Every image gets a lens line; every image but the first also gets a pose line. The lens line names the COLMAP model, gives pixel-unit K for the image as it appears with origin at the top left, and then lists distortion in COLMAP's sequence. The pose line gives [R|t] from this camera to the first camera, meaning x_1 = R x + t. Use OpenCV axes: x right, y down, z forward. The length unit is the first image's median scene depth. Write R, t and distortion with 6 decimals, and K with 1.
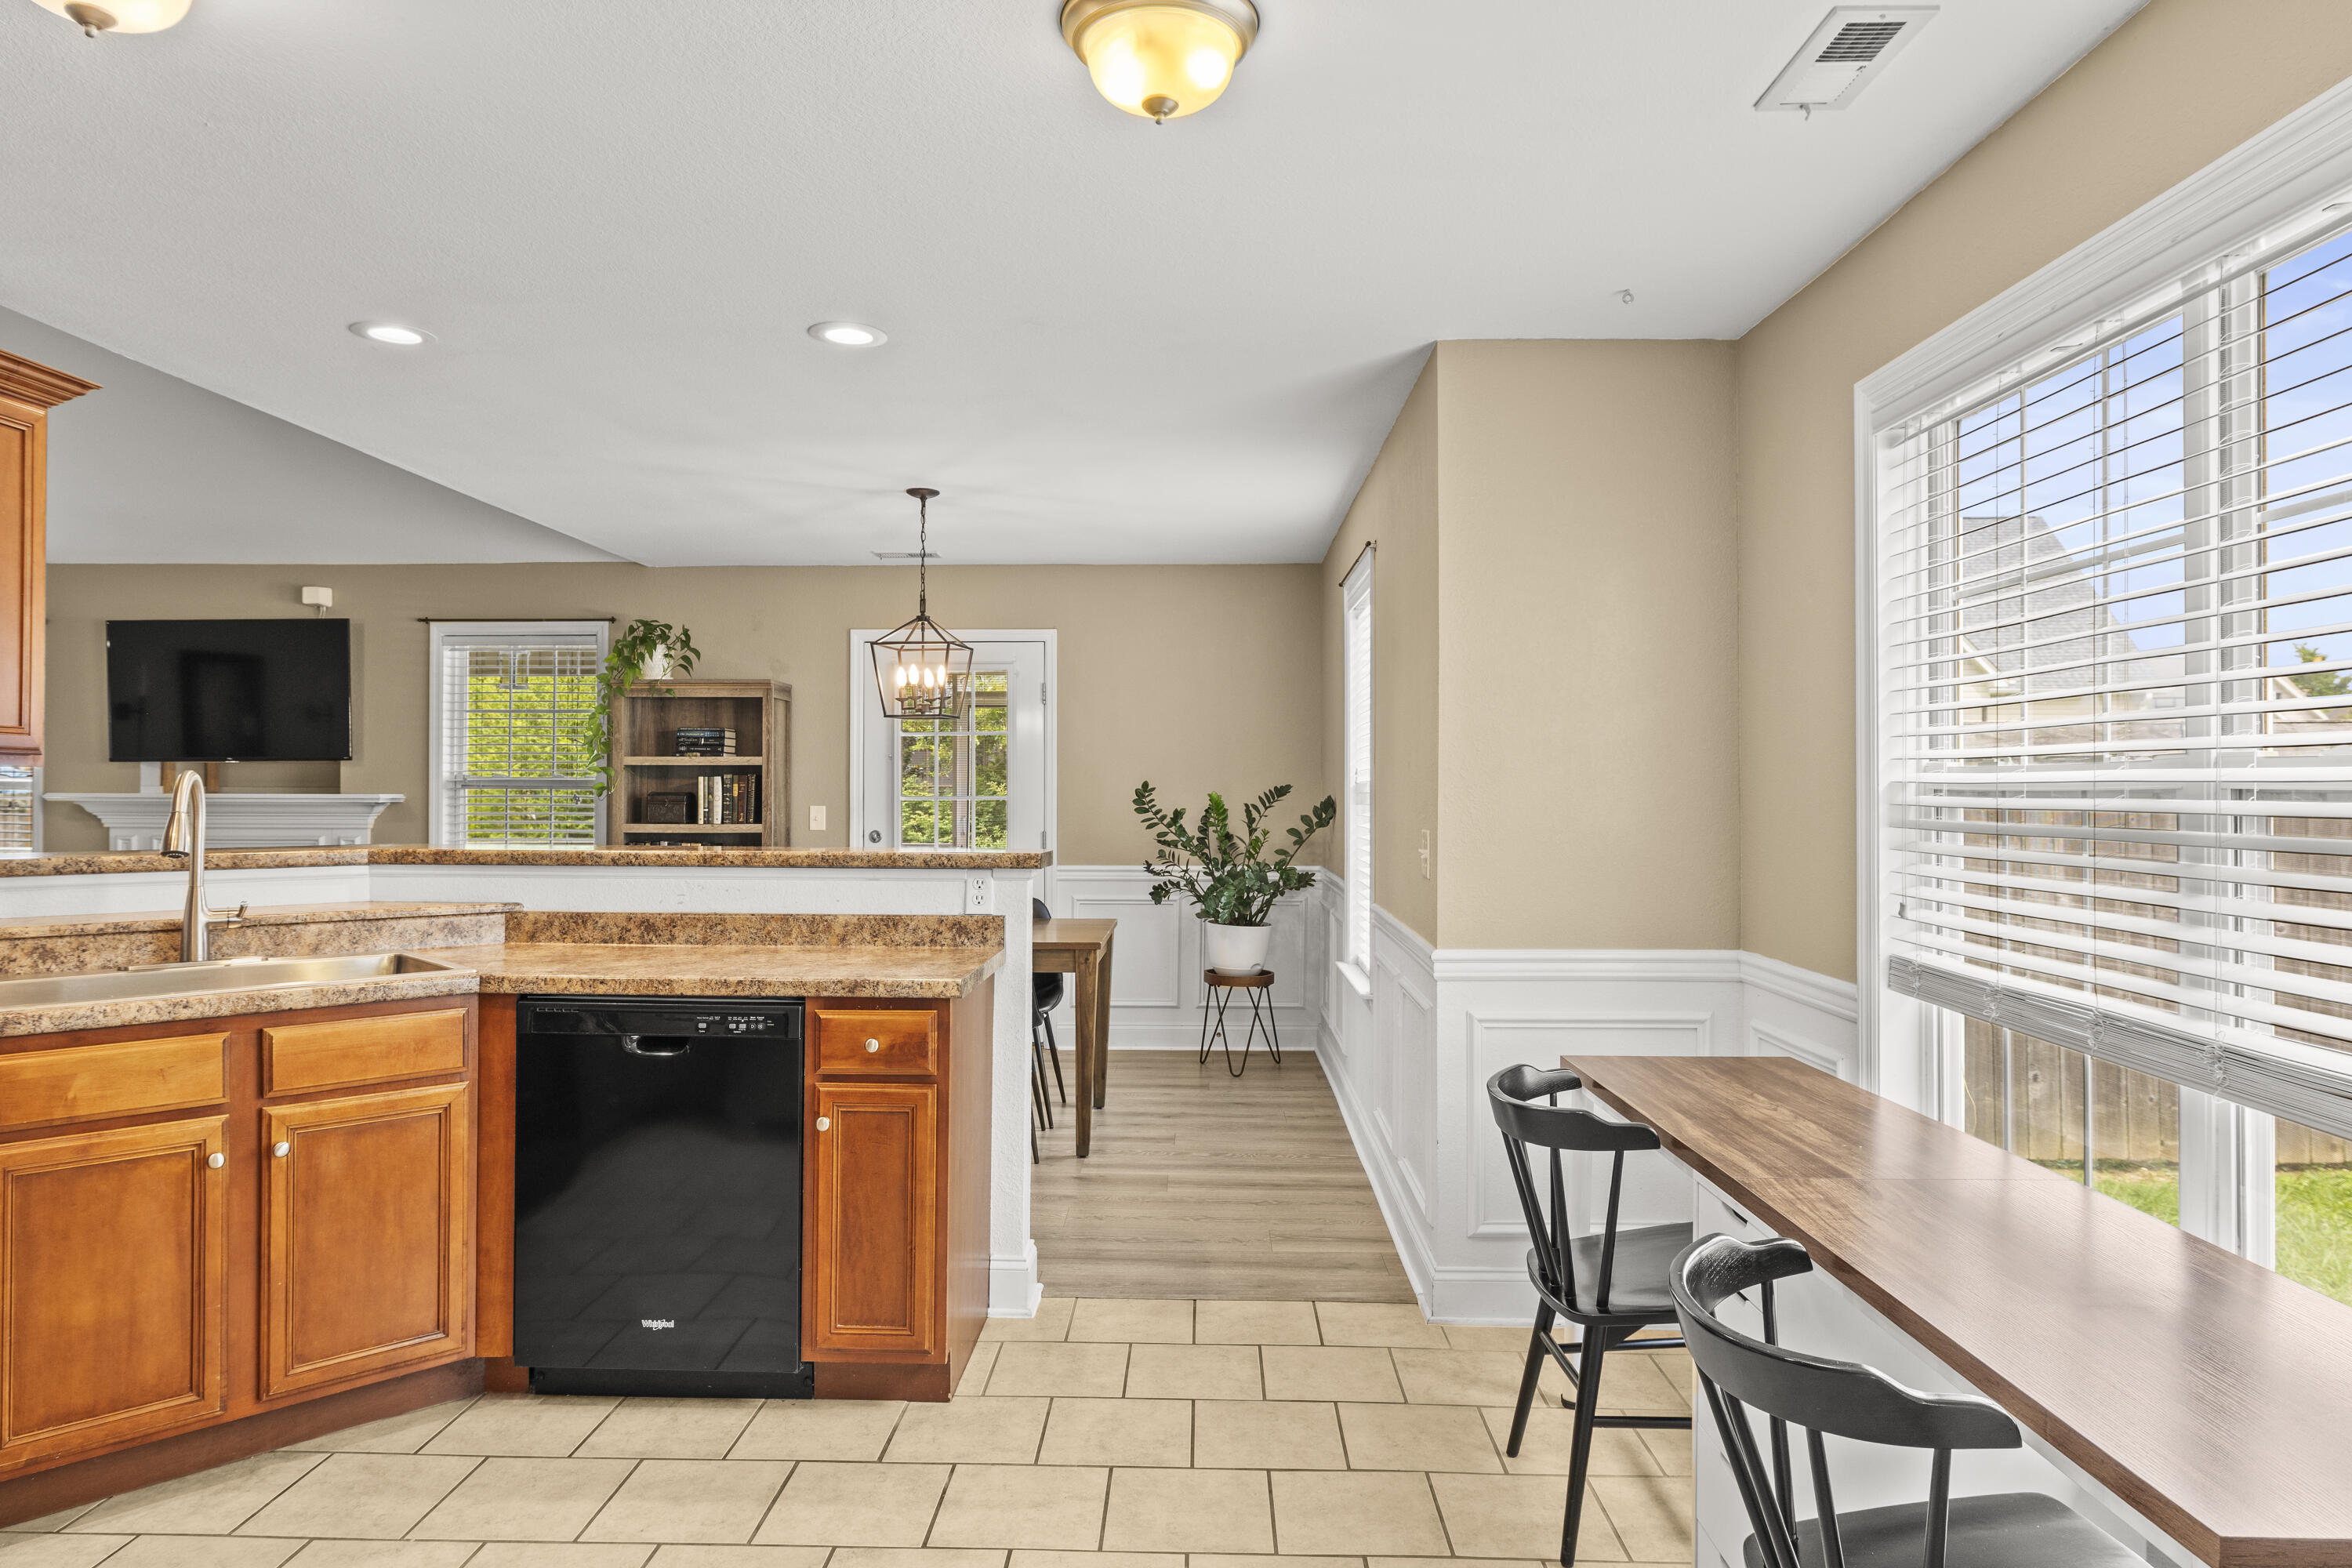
lens RADIAL K [[1398.1, 0, 1174.4], [0, 1398.1, 780.8], [0, 0, 1]] dist [-0.007983, 0.003078]
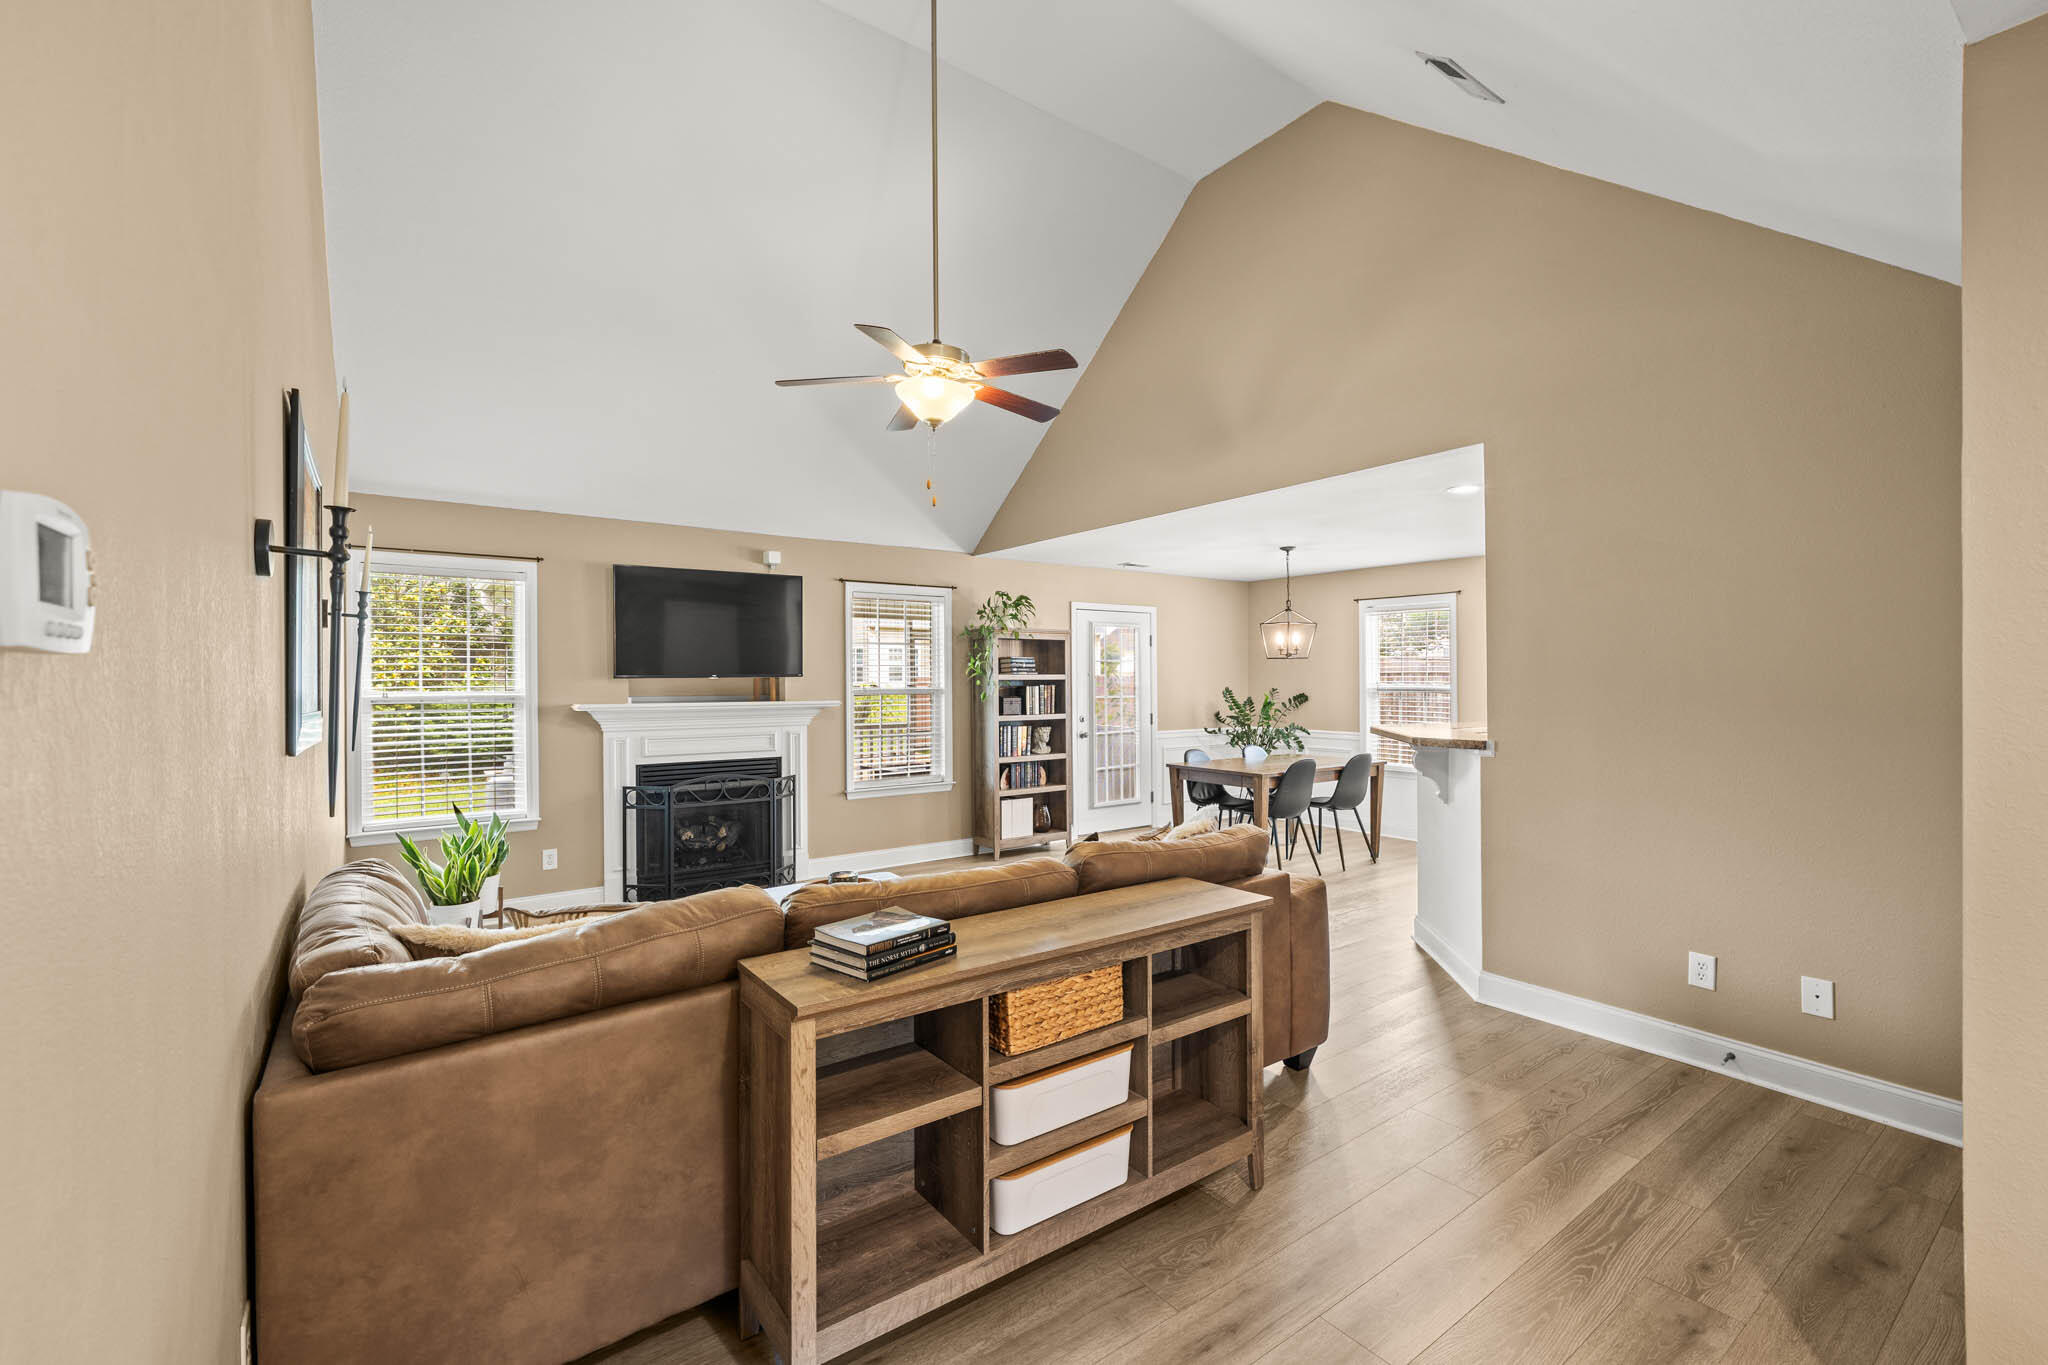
lens RADIAL K [[894.2, 0, 1021.4], [0, 894.2, 680.5], [0, 0, 1]] dist [-0.001274, 0.000188]
pose [[0.793747, -0.006676, 0.608211, -1.979458], [0.000451, 0.999946, 0.010387, -0.042186], [-0.608247, -0.007971, 0.793707, 0.308547]]
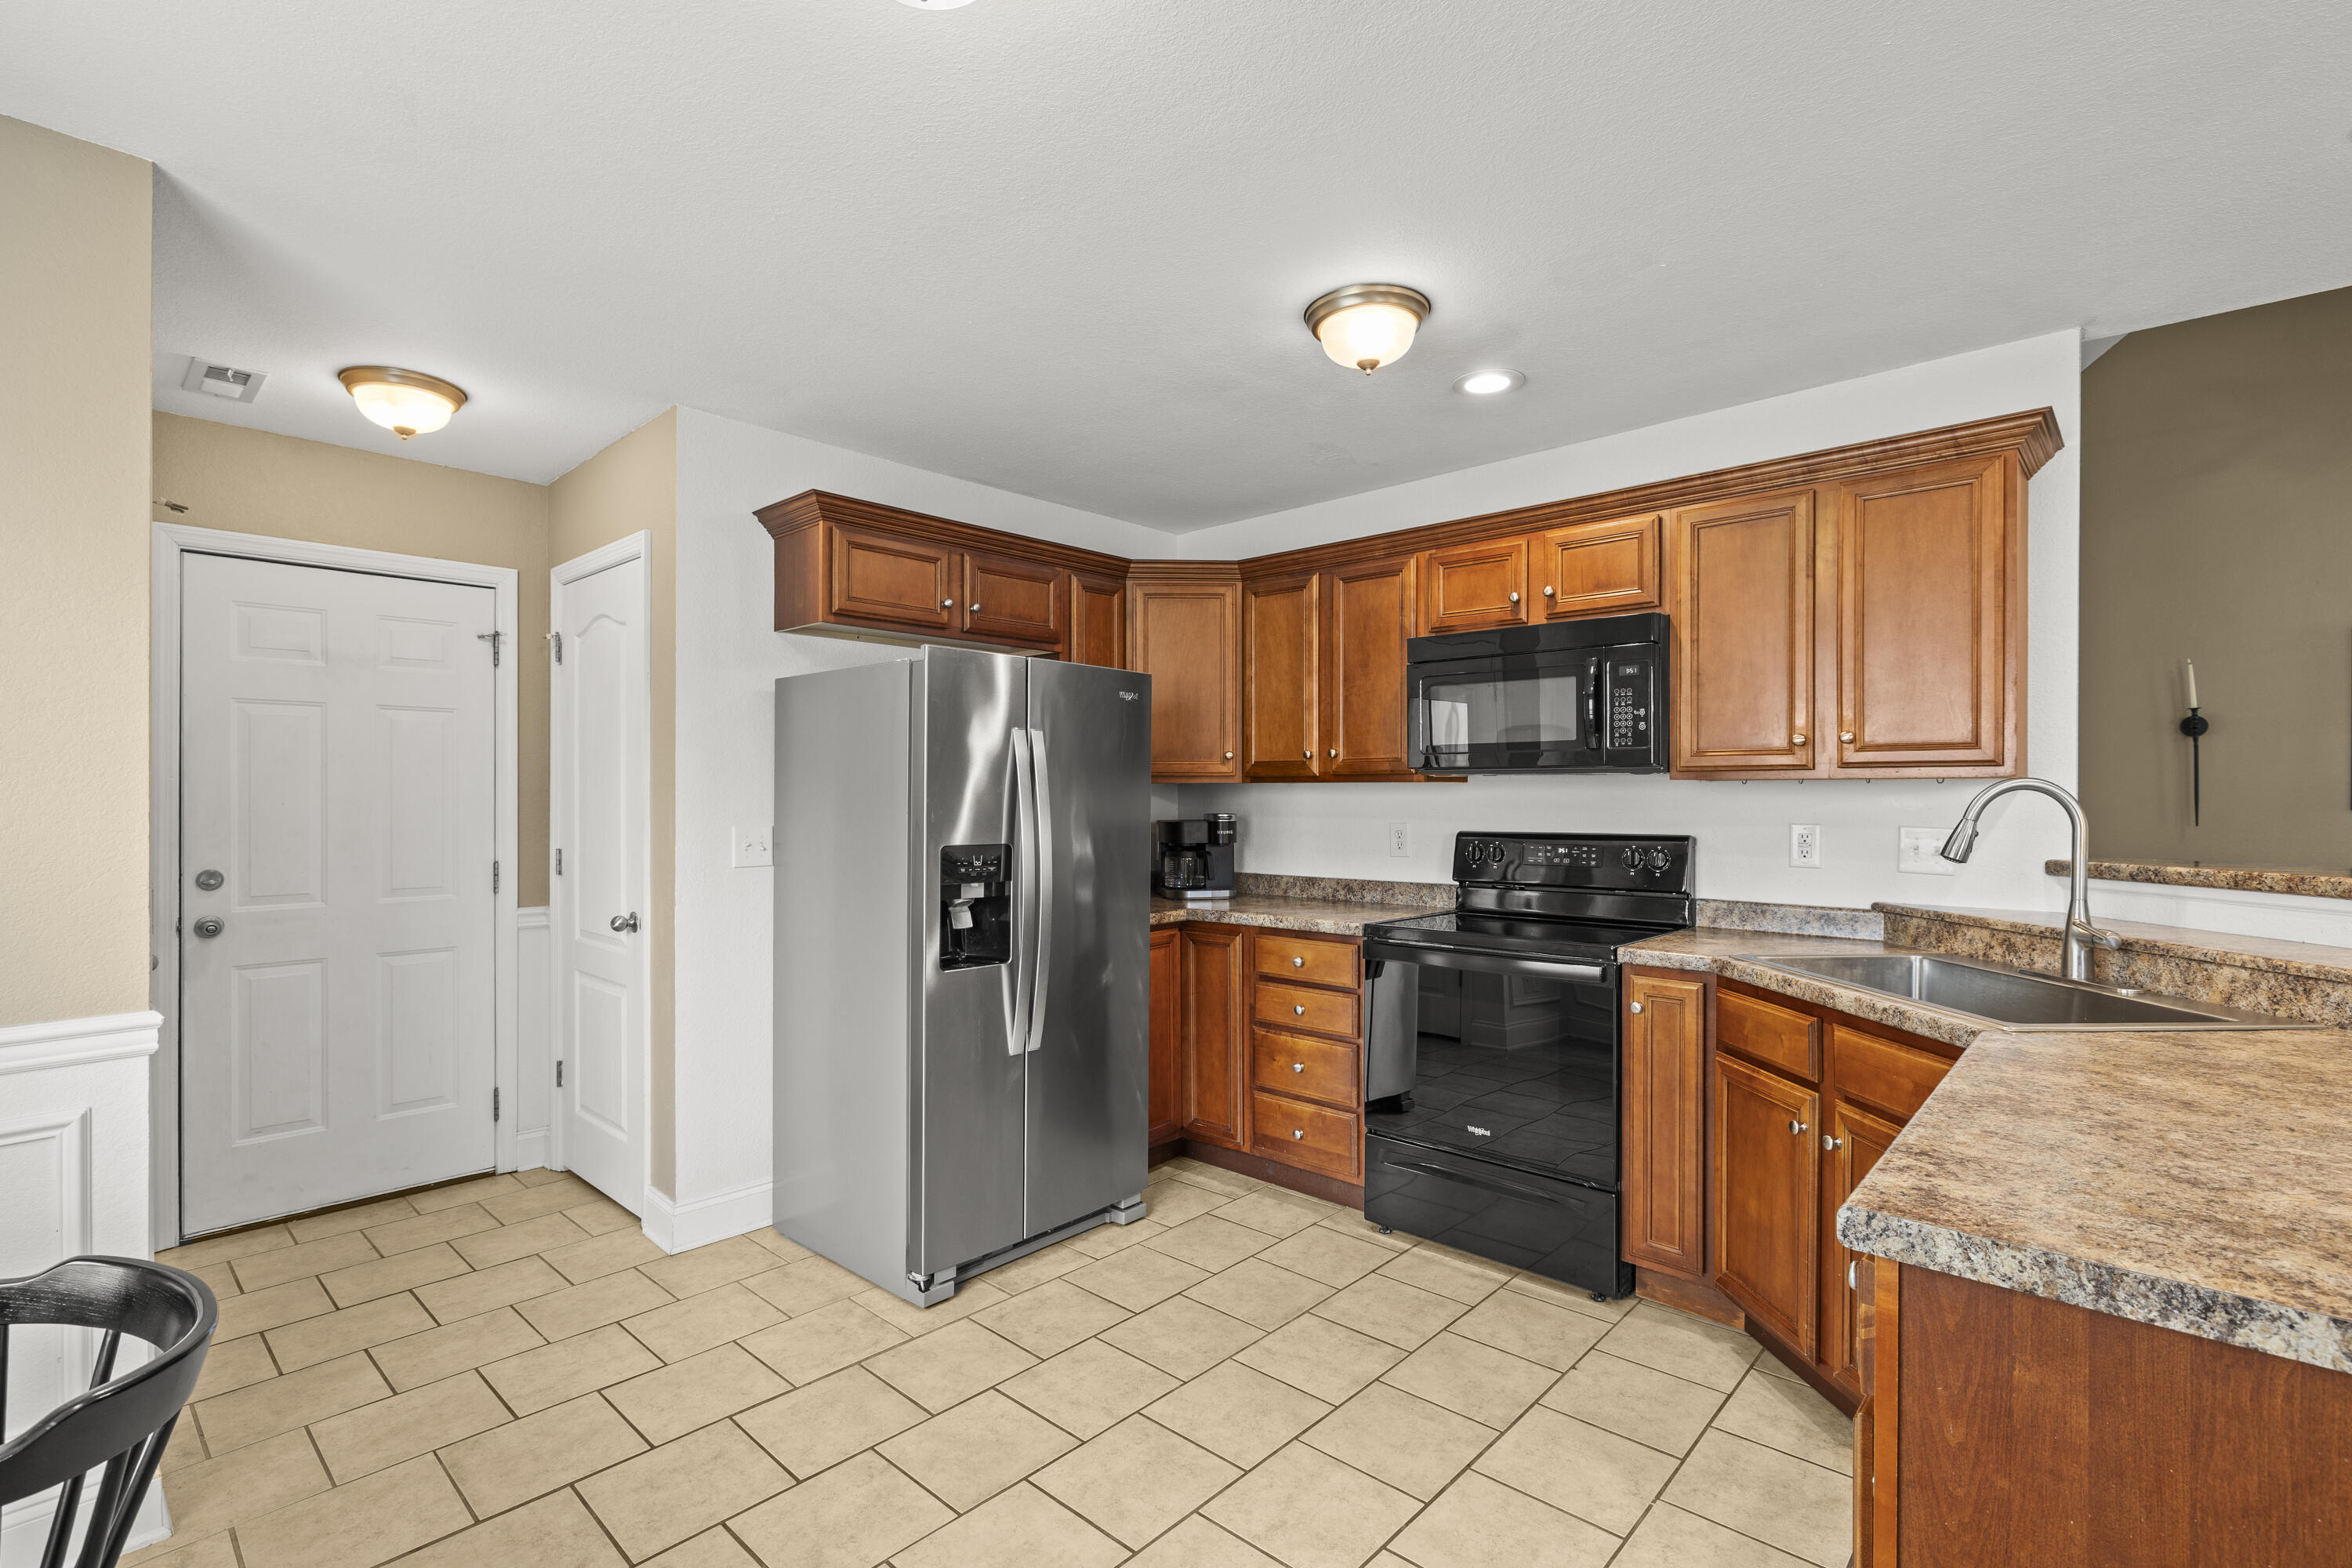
lens RADIAL K [[1076.3, 0, 1179.8], [0, 1076.3, 796.3], [0, 0, 1]] dist [-0.010552, 0.002662]
pose [[-0.663907, -0.003278, -0.747808, 0.208942], [0.003626, 0.999965, -0.007602, 0.008166], [0.747806, -0.007758, -0.663872, 0.881649]]
